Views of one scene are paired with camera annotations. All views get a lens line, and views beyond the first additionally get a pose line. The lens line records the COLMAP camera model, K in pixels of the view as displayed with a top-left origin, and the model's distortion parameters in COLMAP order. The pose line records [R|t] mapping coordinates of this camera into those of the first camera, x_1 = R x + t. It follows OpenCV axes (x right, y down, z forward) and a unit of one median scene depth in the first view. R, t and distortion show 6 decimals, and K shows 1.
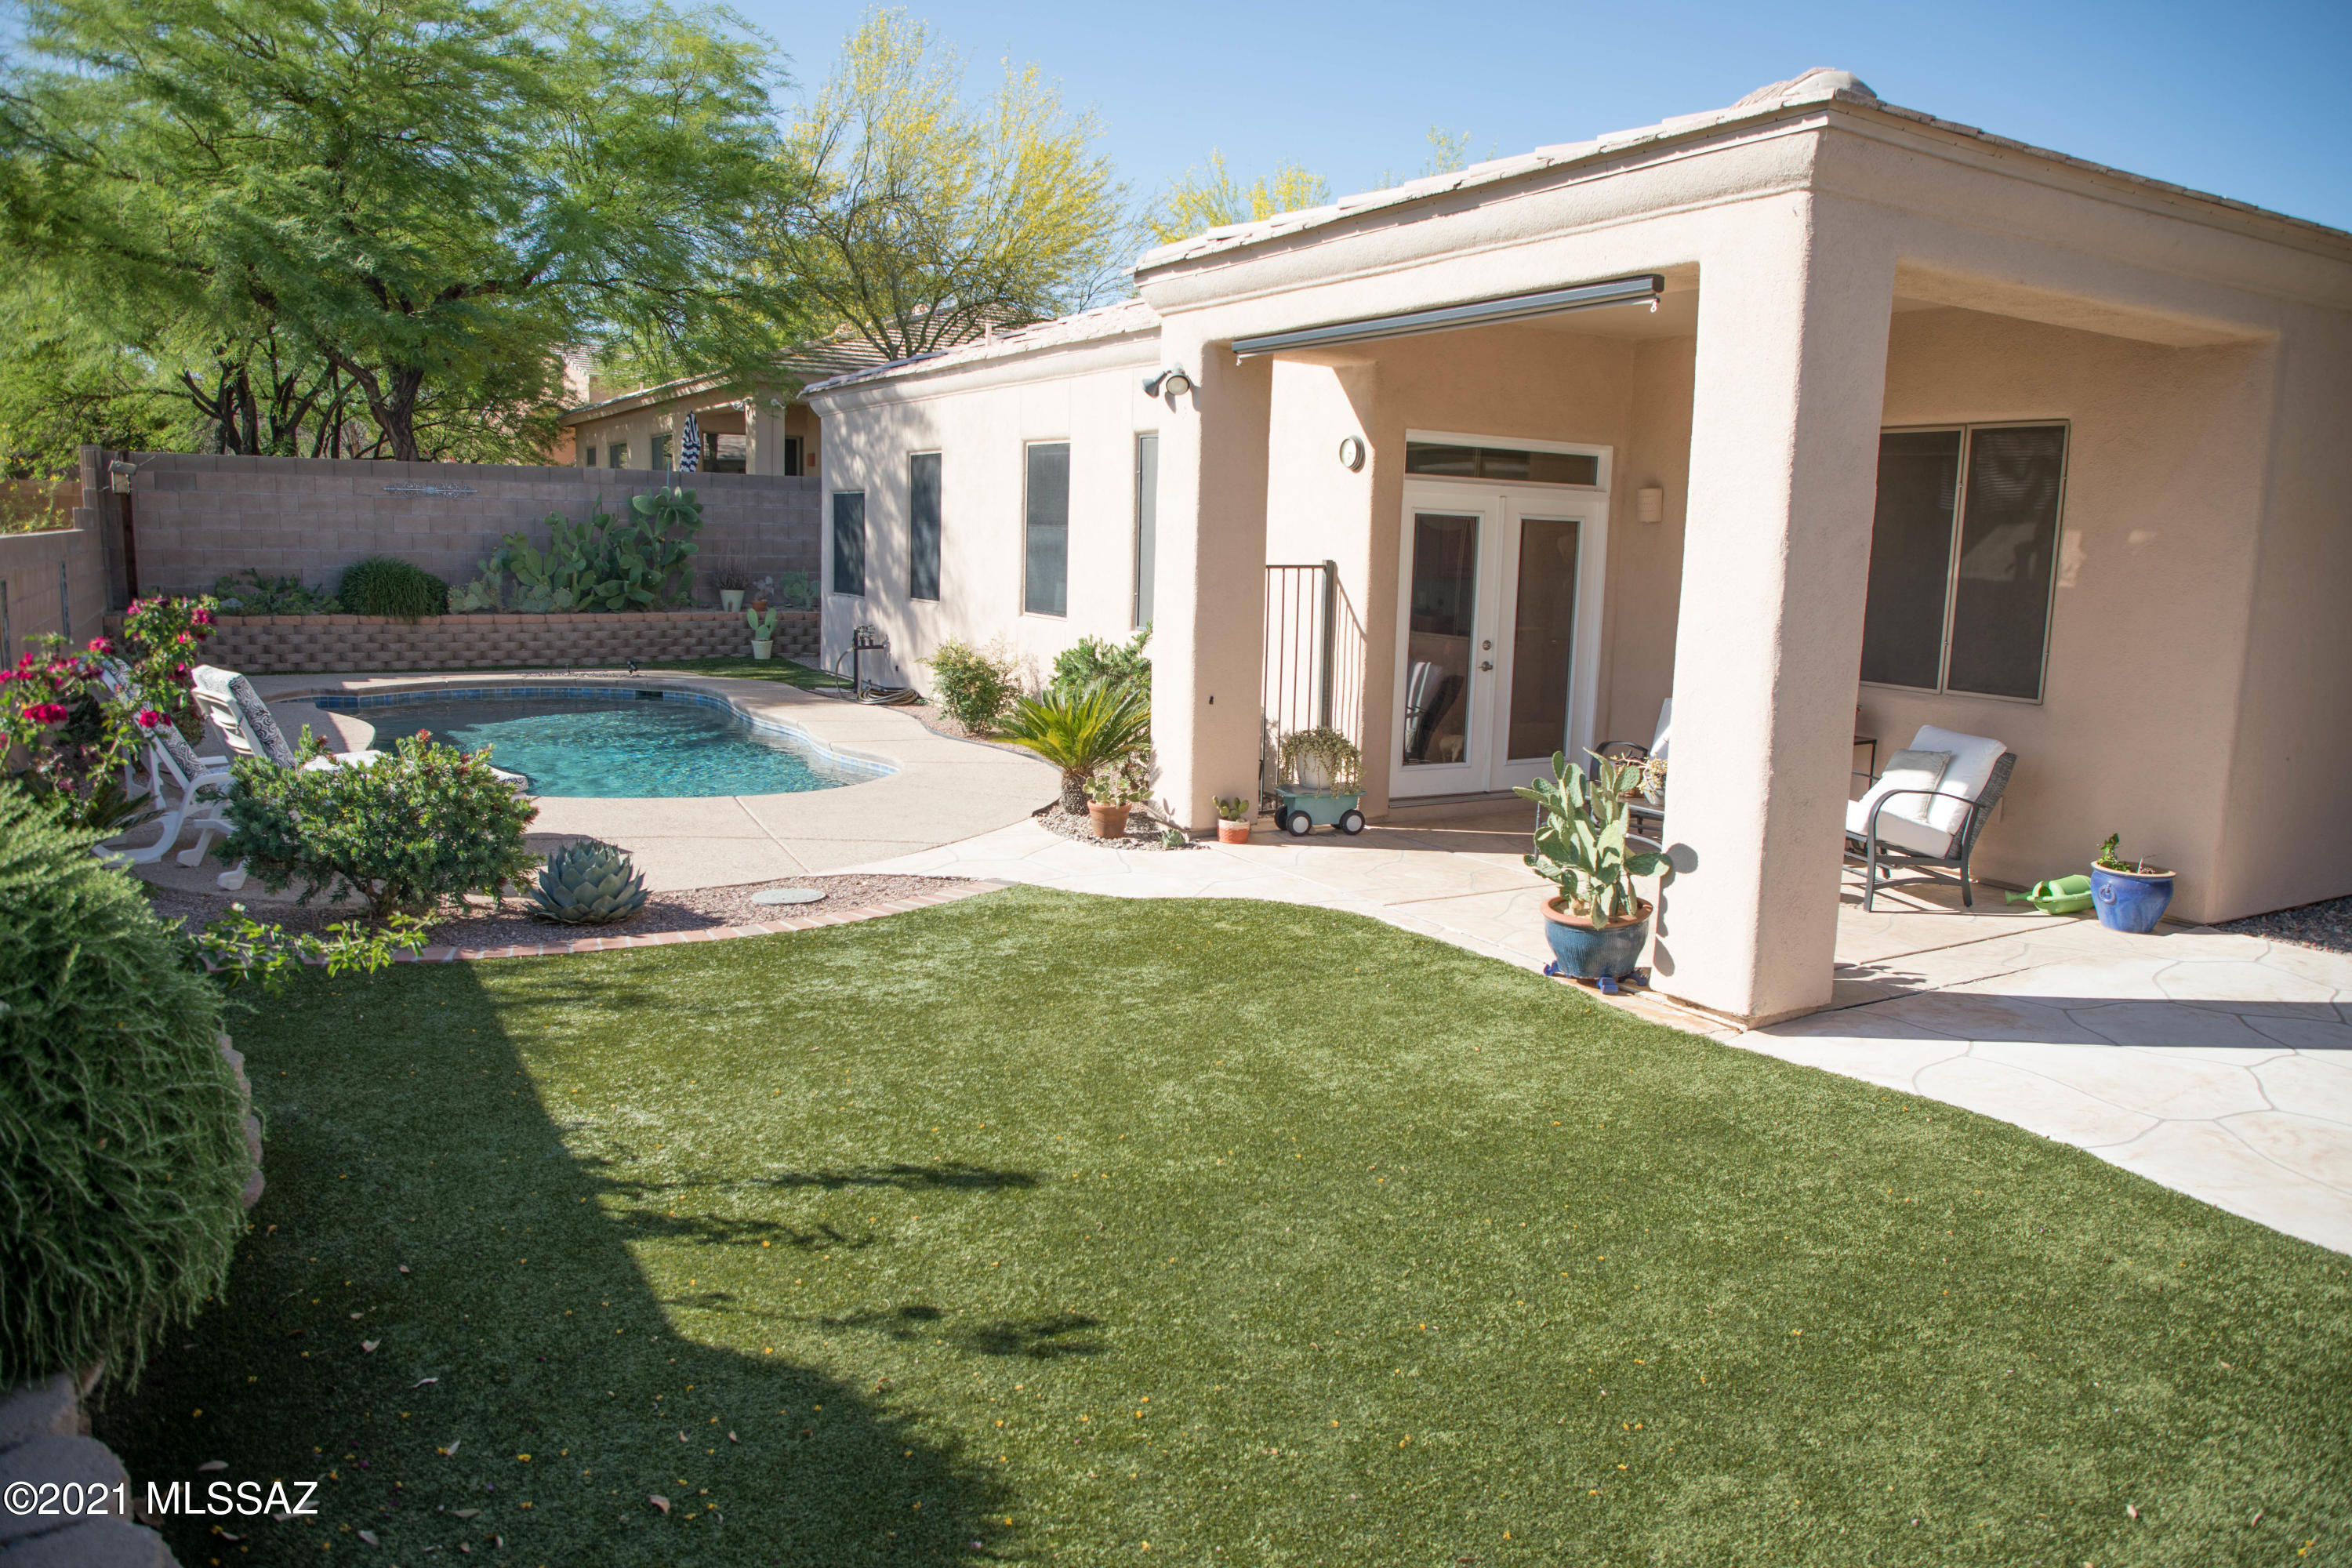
lens RADIAL K [[1589.8, 0, 1191.4], [0, 1589.8, 784.3], [0, 0, 1]] dist [-0.084365, 0.055667]
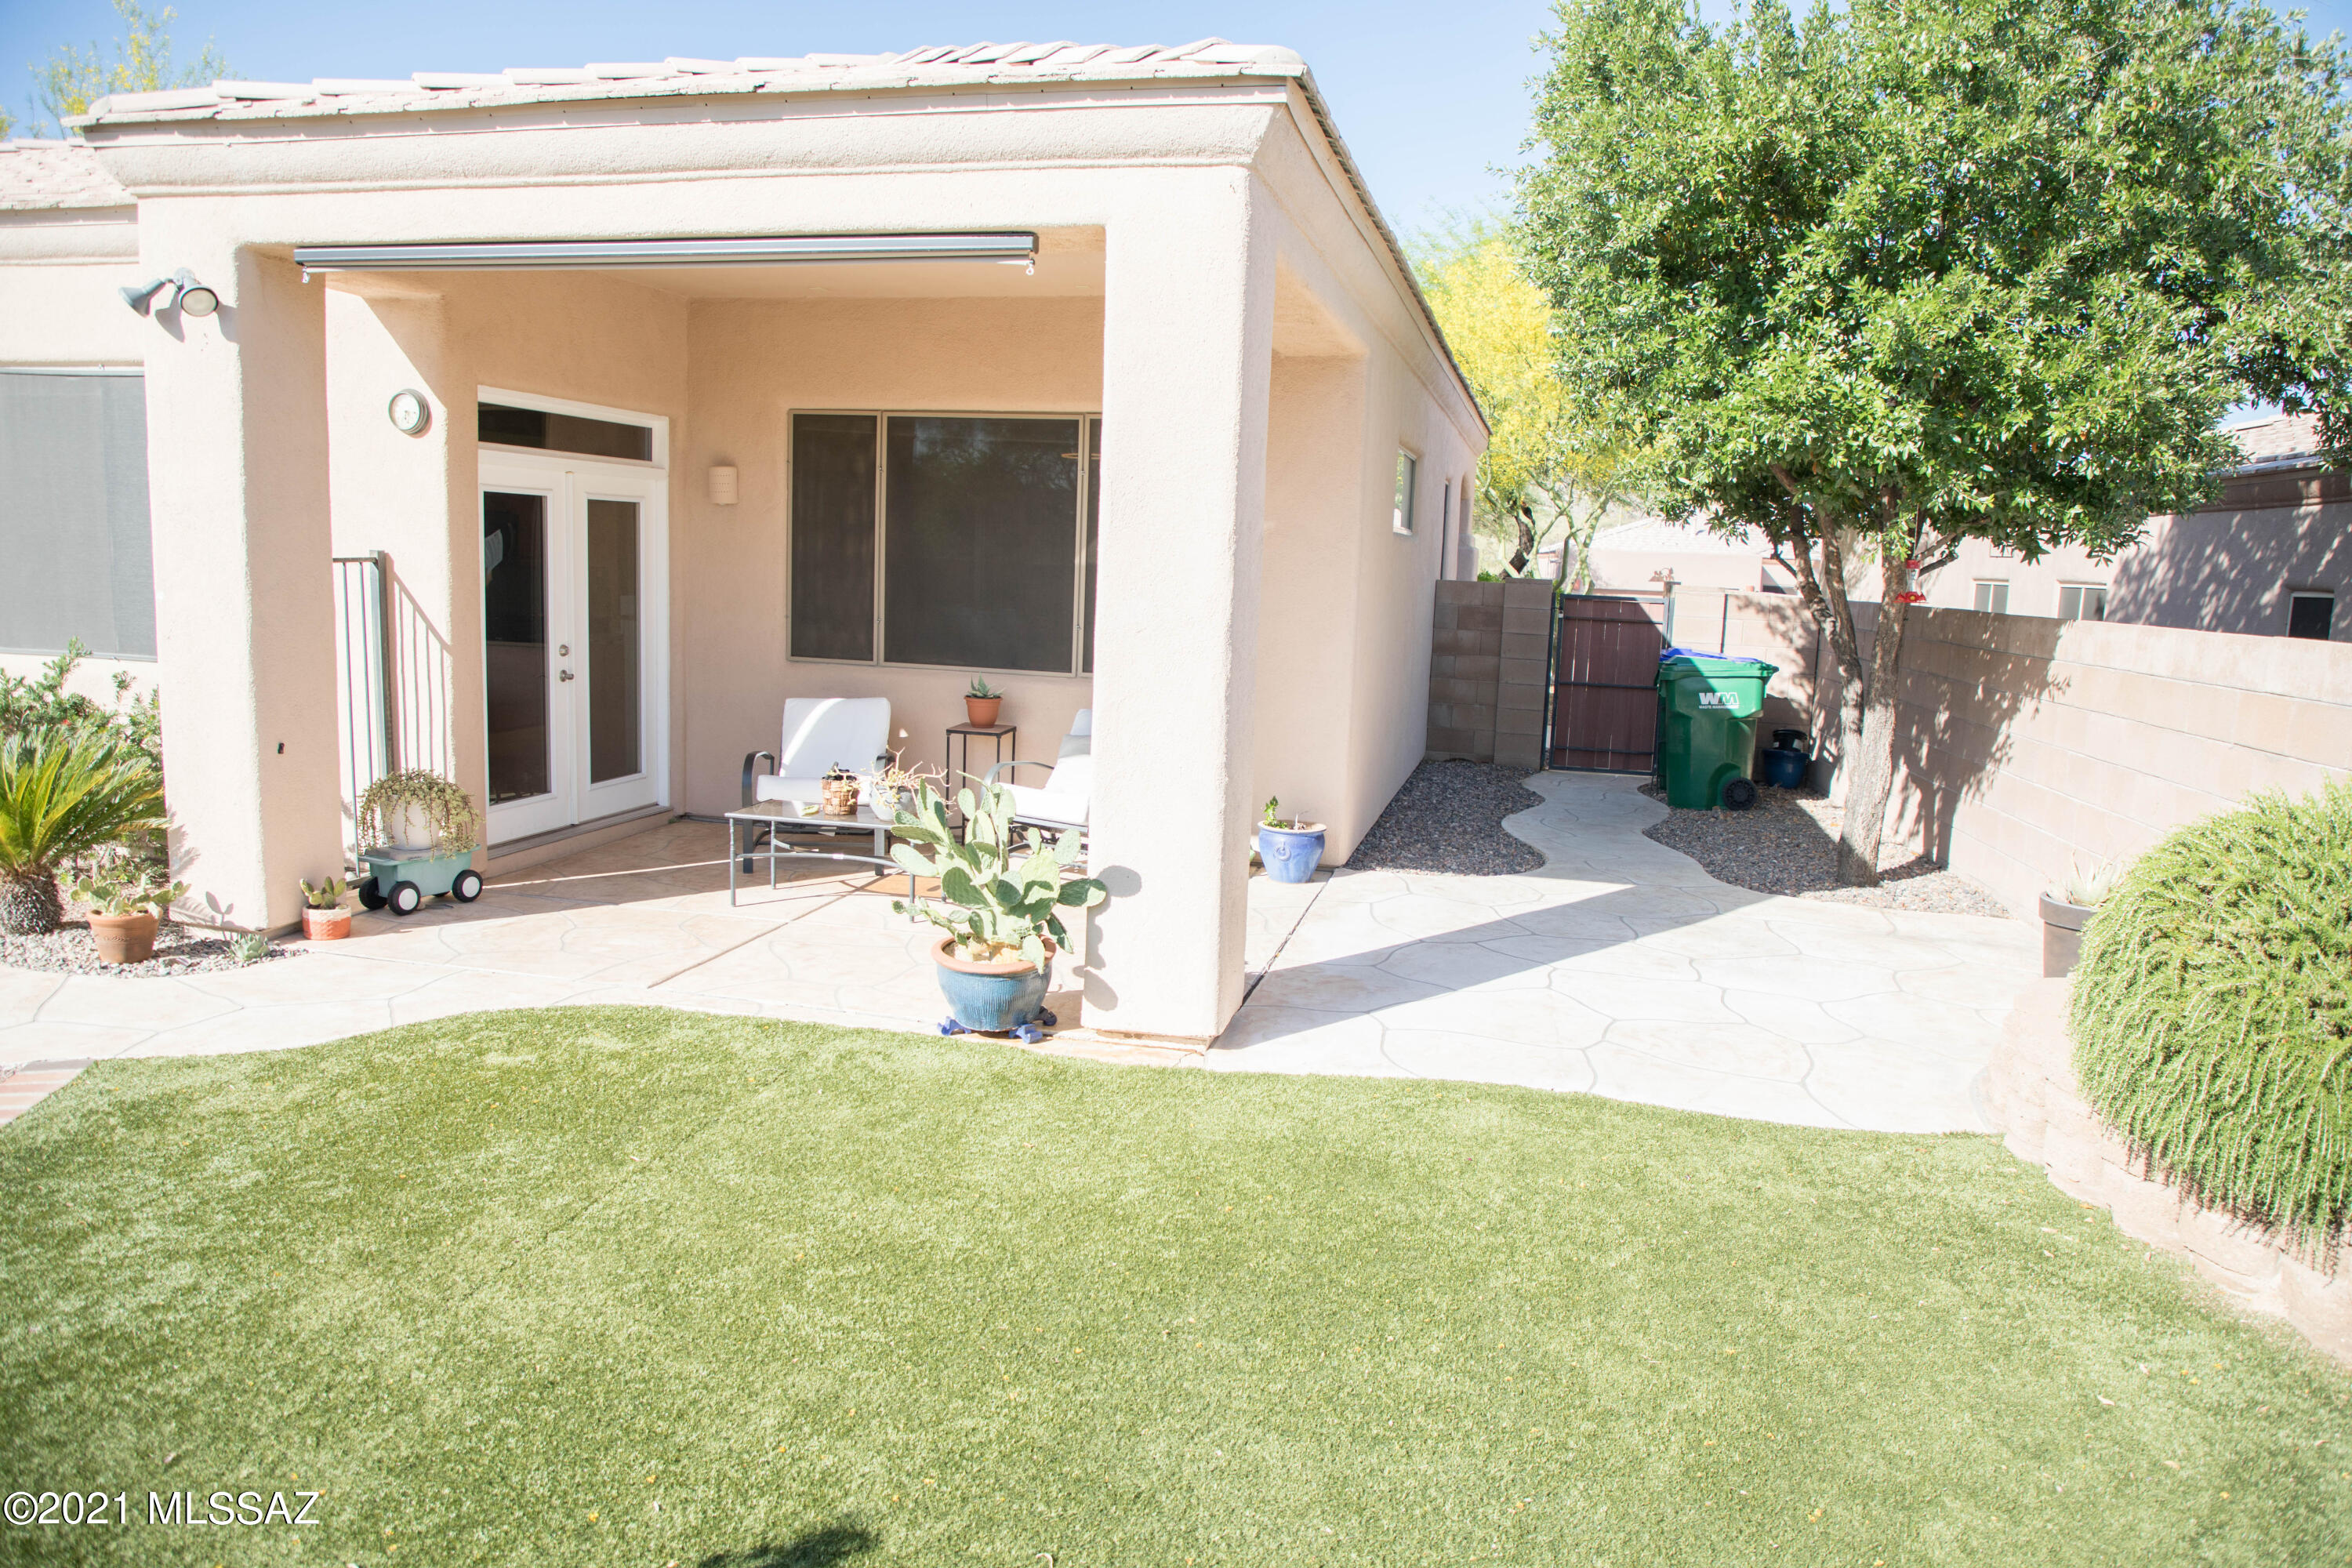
lens RADIAL K [[1589.8, 0, 1191.4], [0, 1589.8, 784.3], [0, 0, 1]] dist [-0.084365, 0.055667]
pose [[0.695901, -0.105228, 0.710387, -0.282985], [0.094140, 0.994037, 0.055025, -0.050939], [-0.711941, 0.028584, 0.701657, 0.294375]]
